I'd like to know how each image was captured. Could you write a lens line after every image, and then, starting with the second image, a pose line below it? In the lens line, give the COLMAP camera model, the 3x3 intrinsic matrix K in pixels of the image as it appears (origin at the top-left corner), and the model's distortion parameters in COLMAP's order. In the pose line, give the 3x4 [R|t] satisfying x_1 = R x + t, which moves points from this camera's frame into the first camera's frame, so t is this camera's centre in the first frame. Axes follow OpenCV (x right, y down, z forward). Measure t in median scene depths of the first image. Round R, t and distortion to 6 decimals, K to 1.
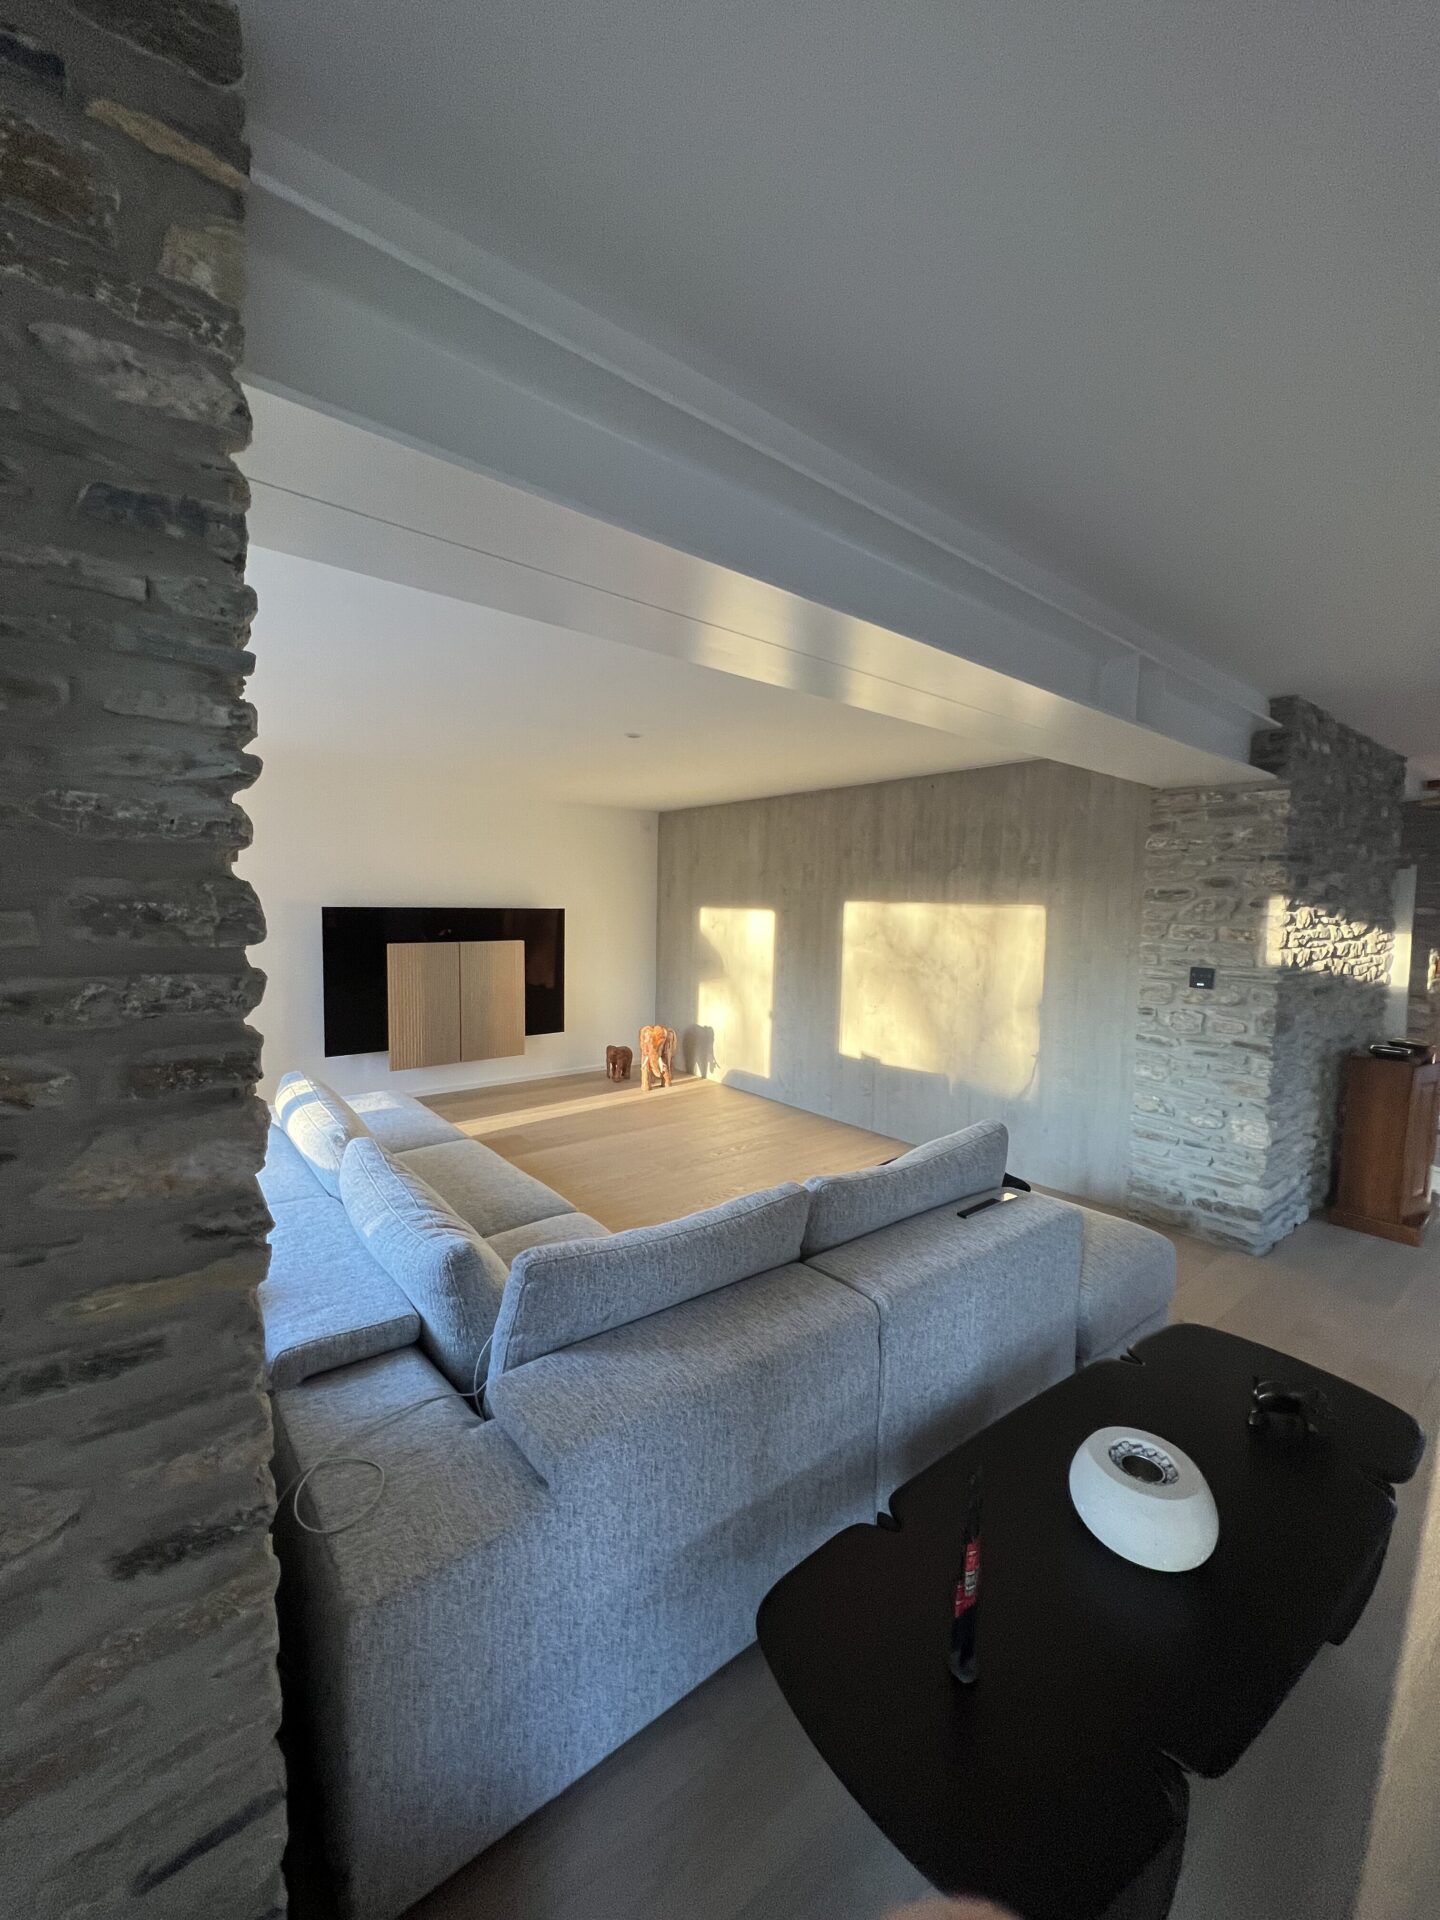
lens RADIAL K [[759.8, 0, 717.3], [0, 759.8, 962.5], [0, 0, 1]] dist [-0.001387, -0.000195]
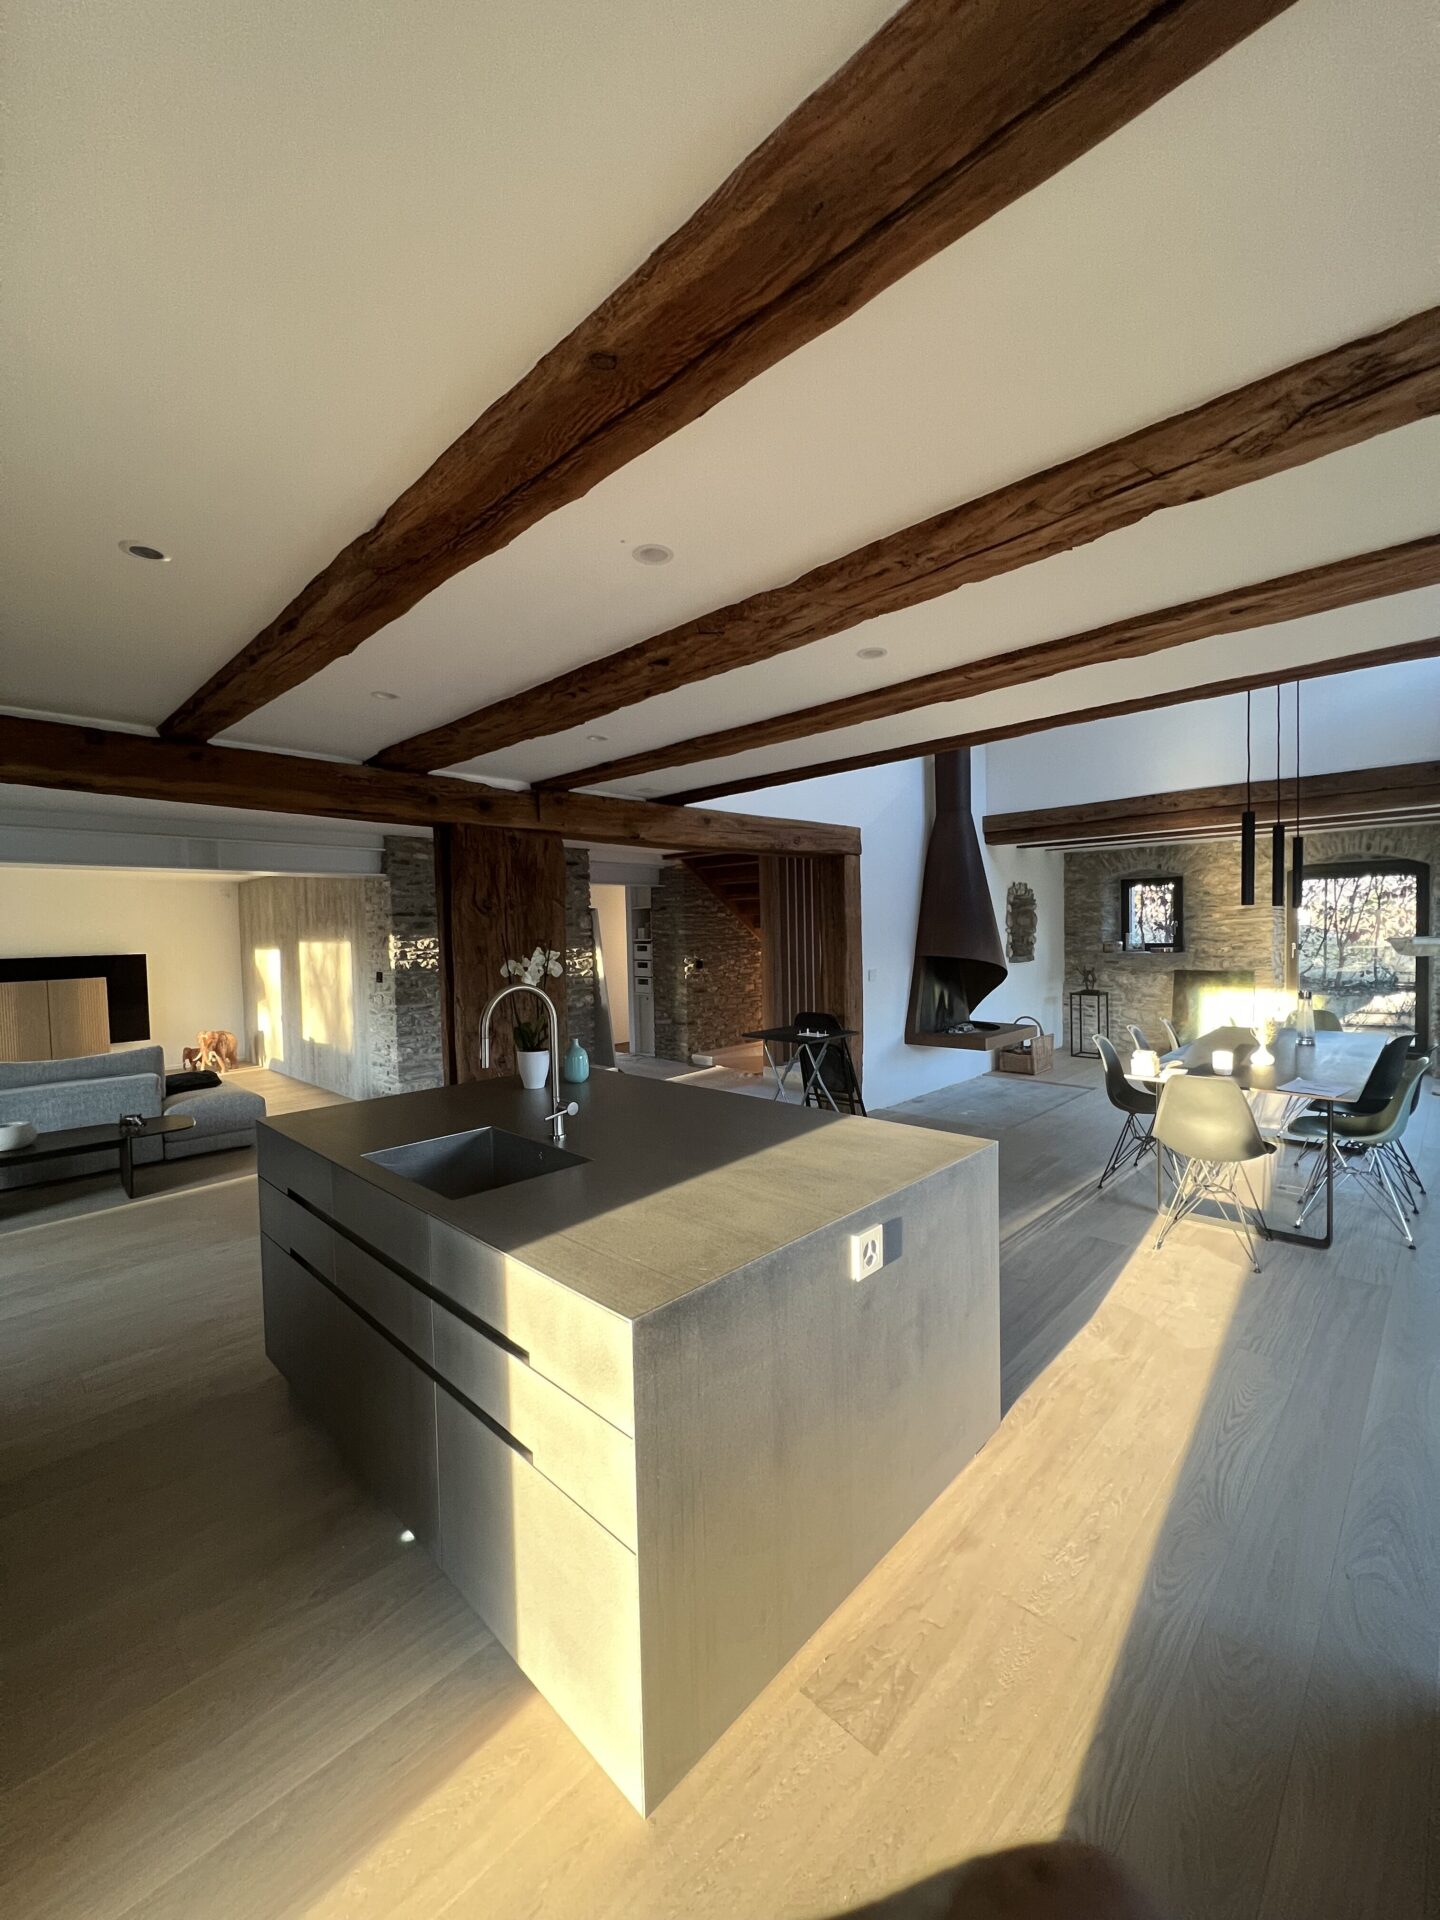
lens RADIAL K [[759.8, 0, 716.6], [0, 759.8, 956.5], [0, 0, 1]] dist [-0.001387, -0.000195]
pose [[0.991987, -0.046618, 0.117429, 0.743834], [0.052264, 0.997598, -0.045465, 0.058772], [-0.115027, 0.051238, 0.992040, -0.590697]]
